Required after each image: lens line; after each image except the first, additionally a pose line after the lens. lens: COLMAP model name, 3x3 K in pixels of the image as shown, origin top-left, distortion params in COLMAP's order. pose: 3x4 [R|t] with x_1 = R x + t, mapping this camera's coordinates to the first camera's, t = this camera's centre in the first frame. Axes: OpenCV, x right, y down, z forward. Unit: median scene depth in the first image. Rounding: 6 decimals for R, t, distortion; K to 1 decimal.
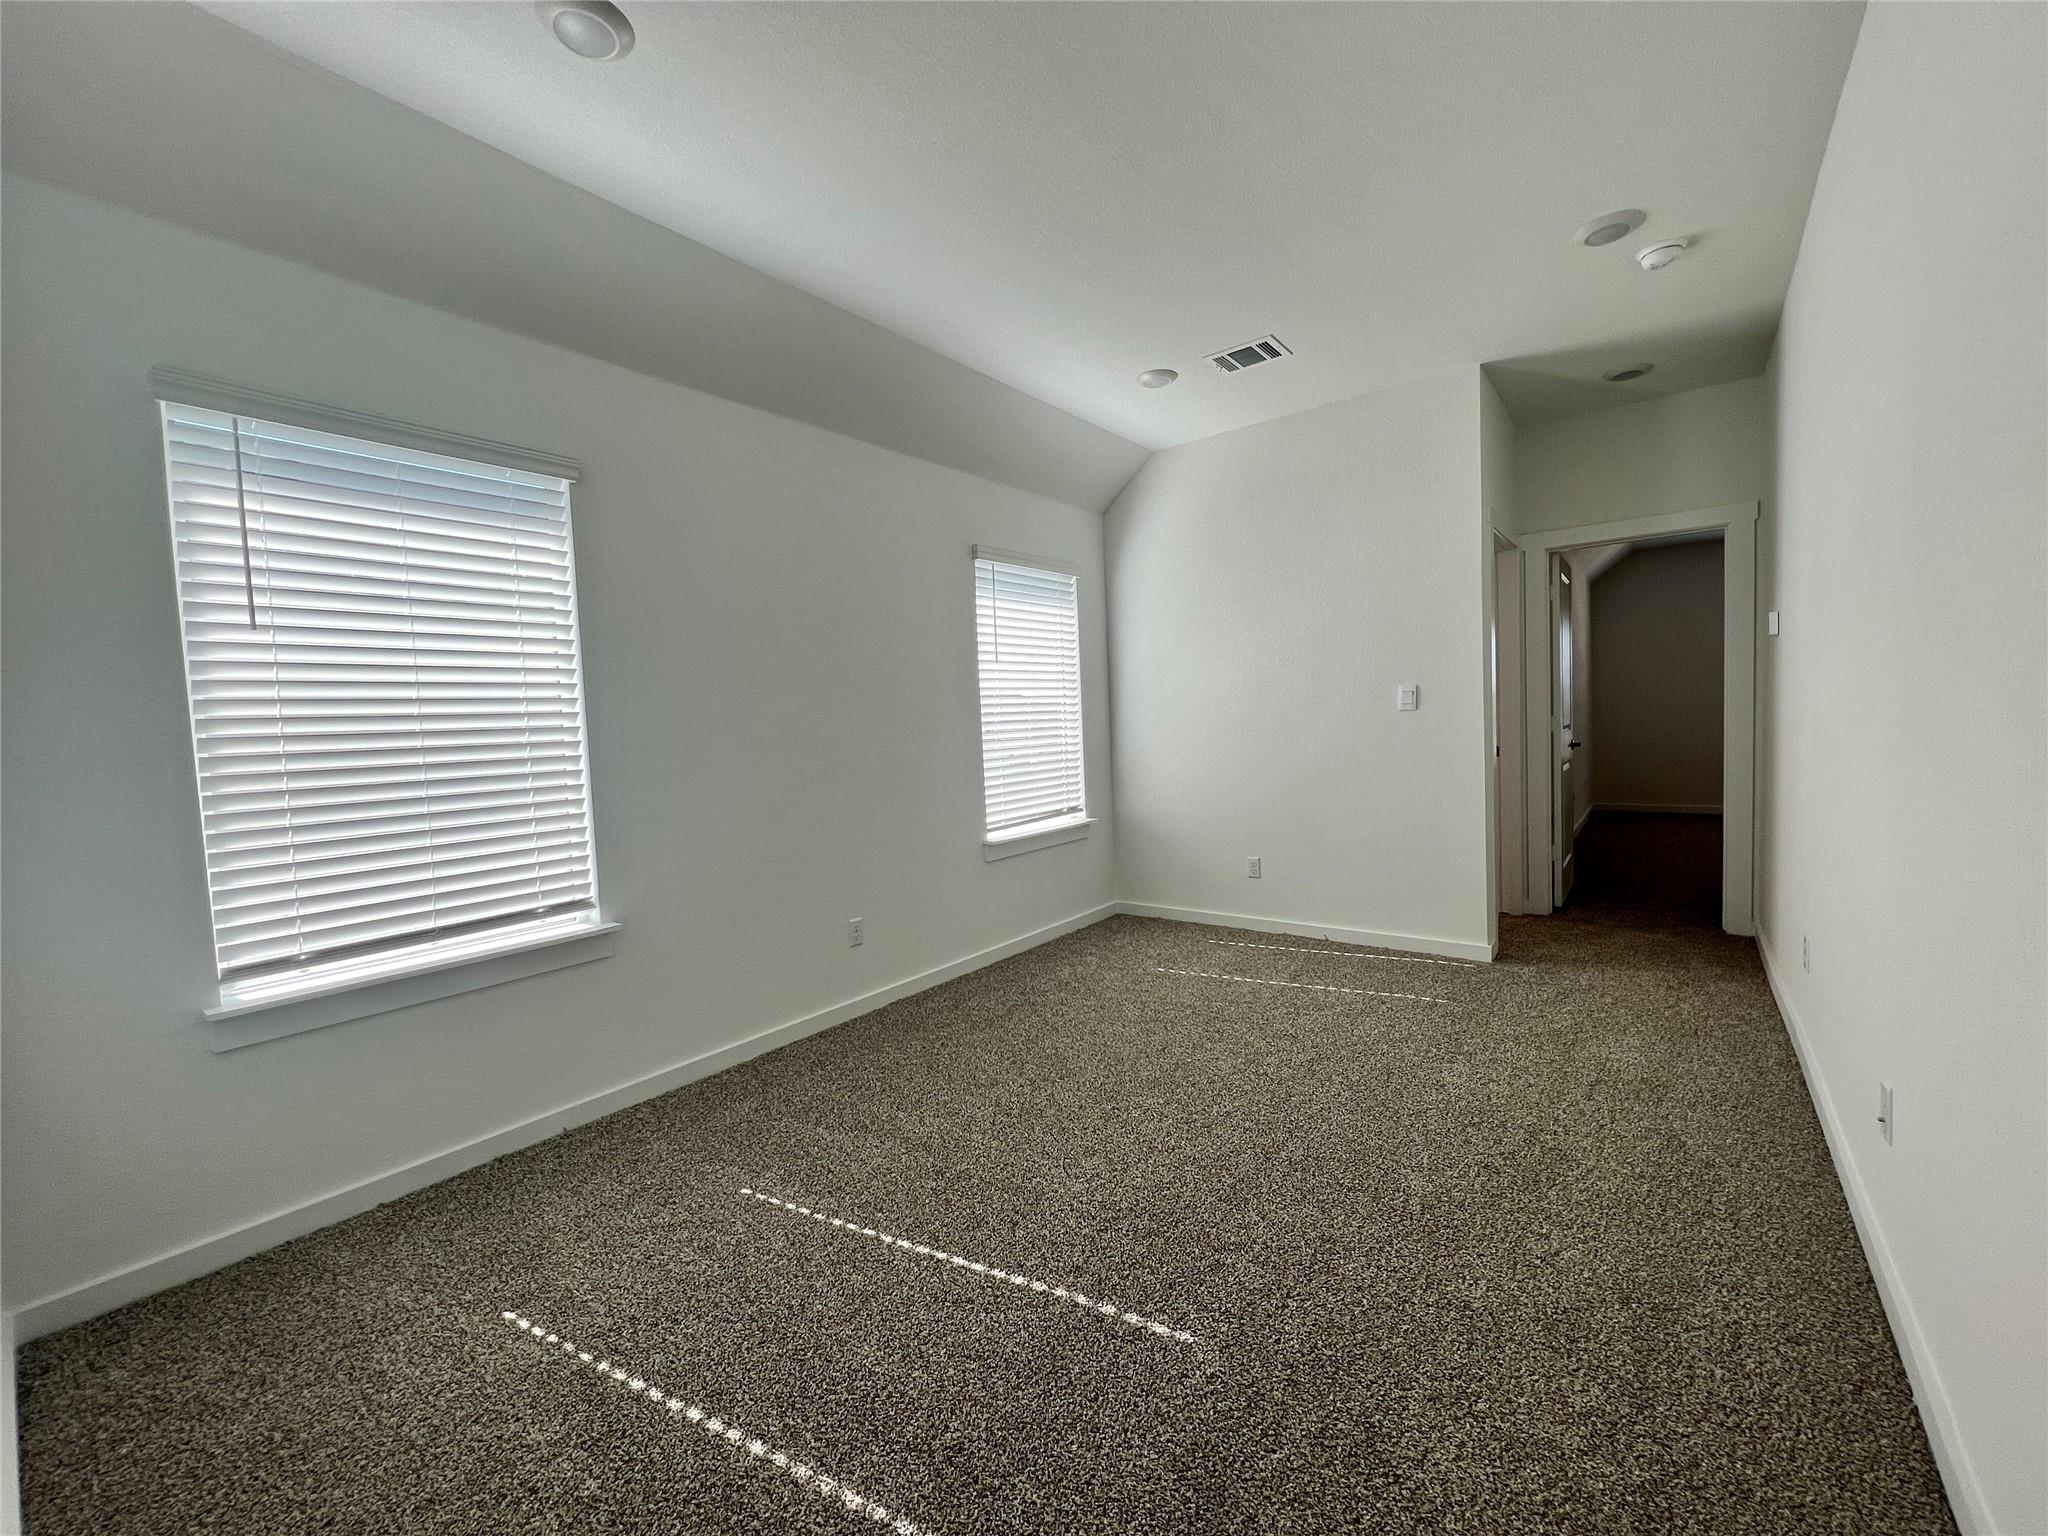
lens RADIAL K [[825.0, 0, 1029.9], [0, 825.0, 767.4], [0, 0, 1]] dist [0.000514, 0.000004]
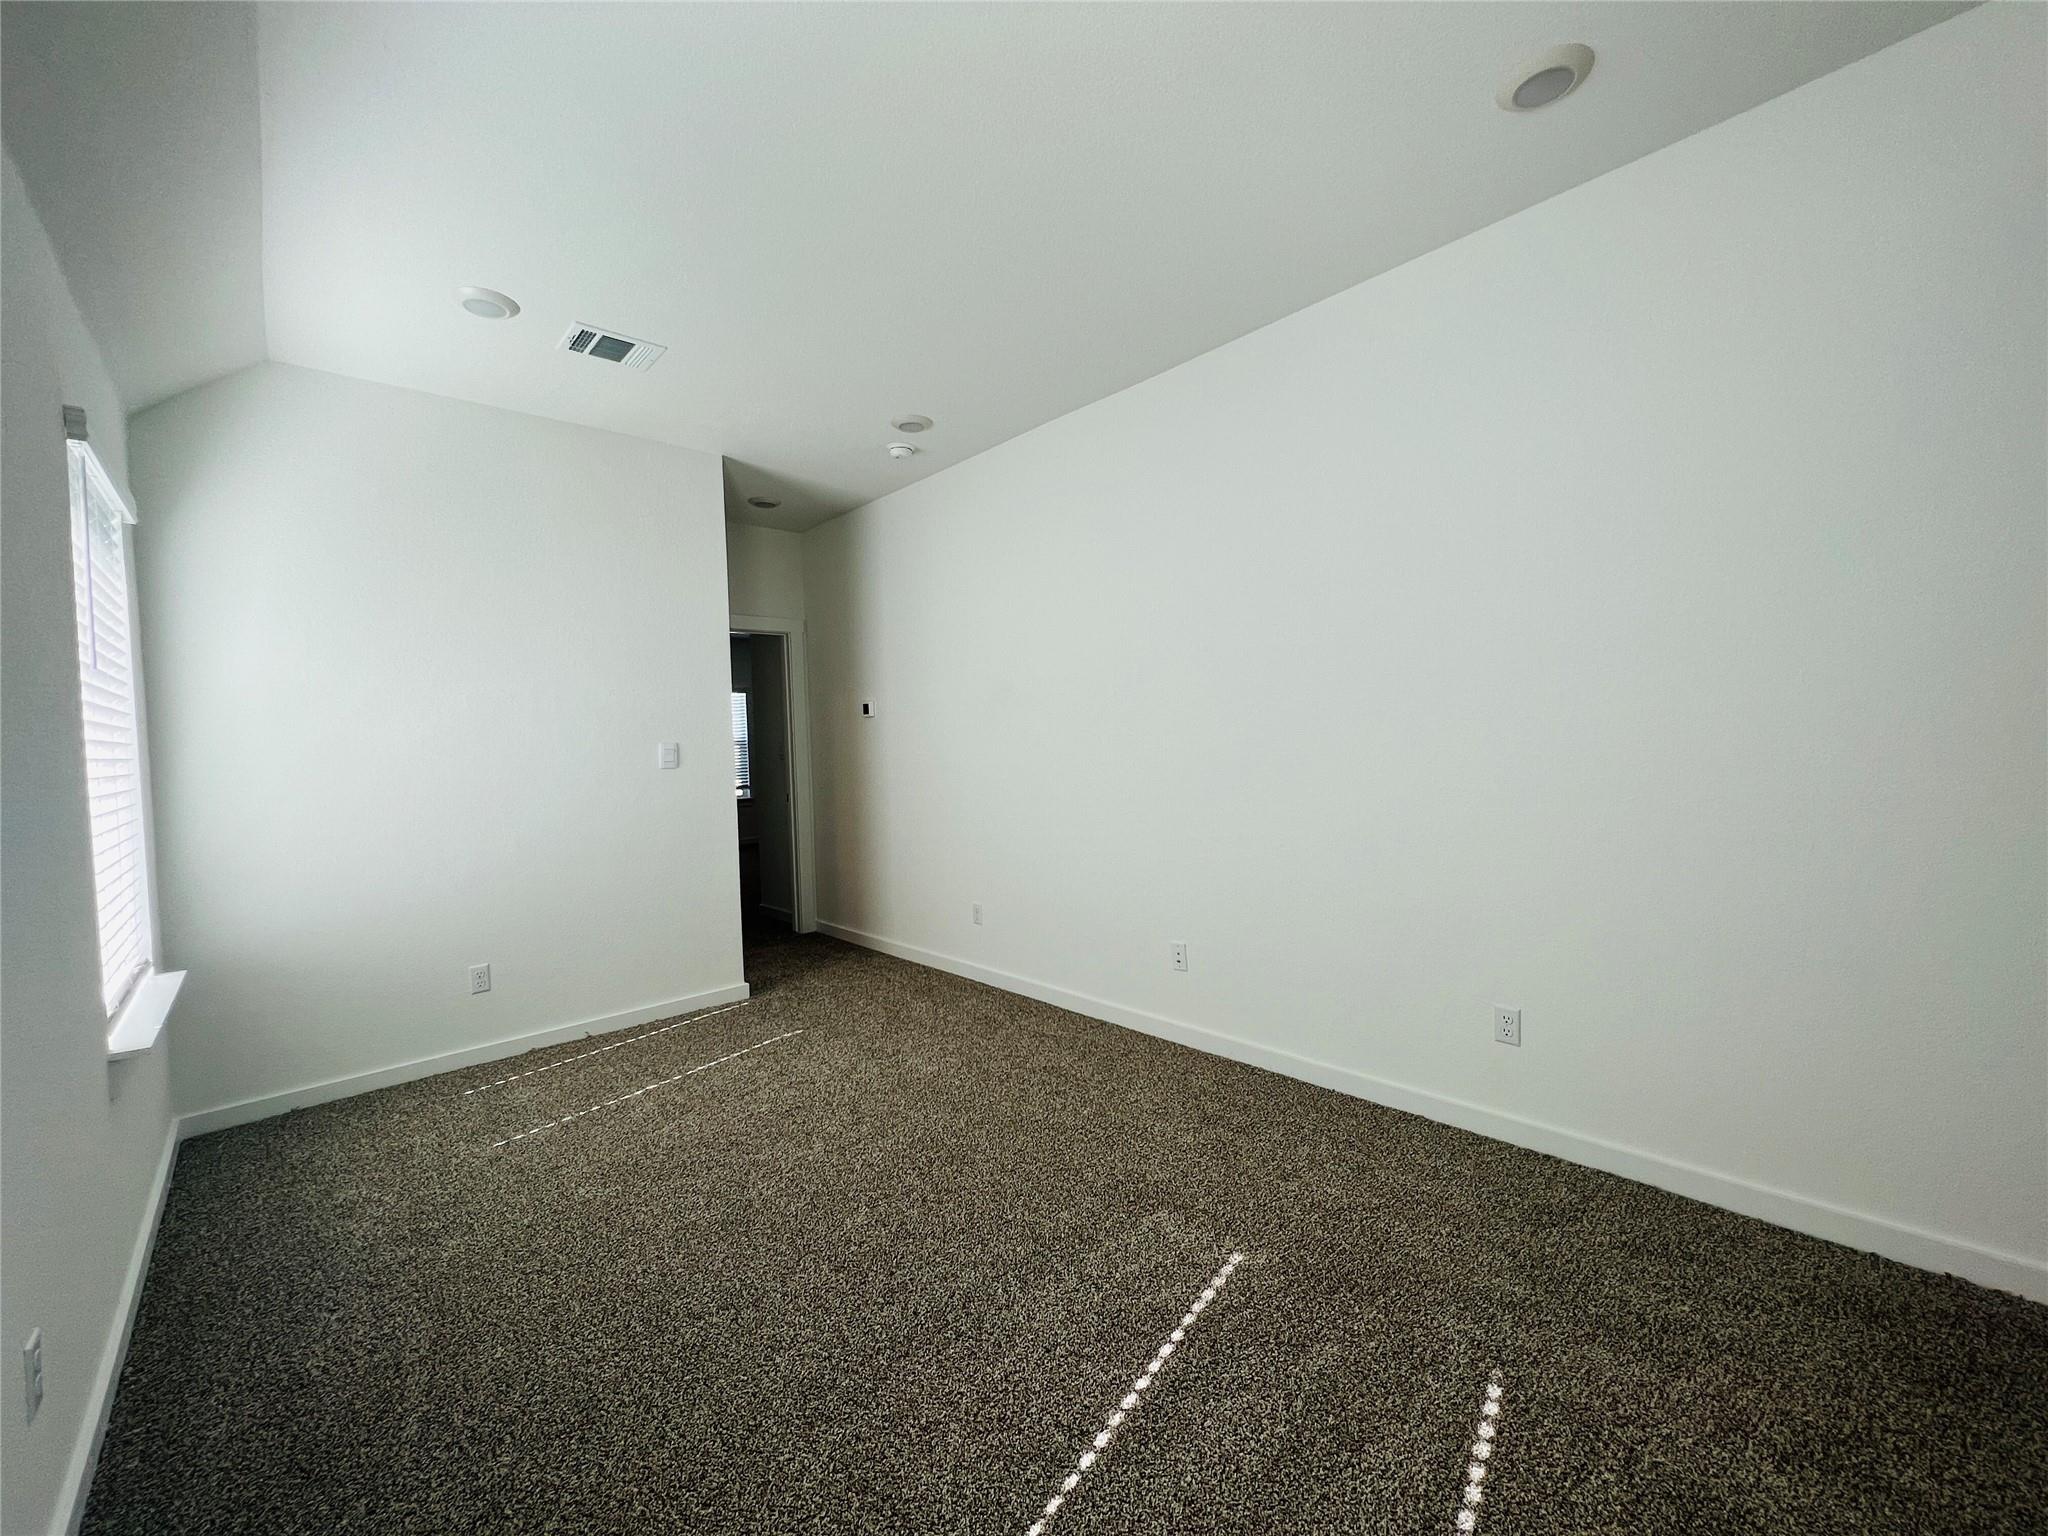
lens RADIAL K [[825.0, 0, 1029.9], [0, 825.0, 767.4], [0, 0, 1]] dist [0.000514, 0.000004]
pose [[0.157073, -0.008847, 0.987547, -0.448687], [0.075840, 0.997115, -0.003130, -0.035531], [-0.984671, 0.075387, 0.157291, 0.425345]]
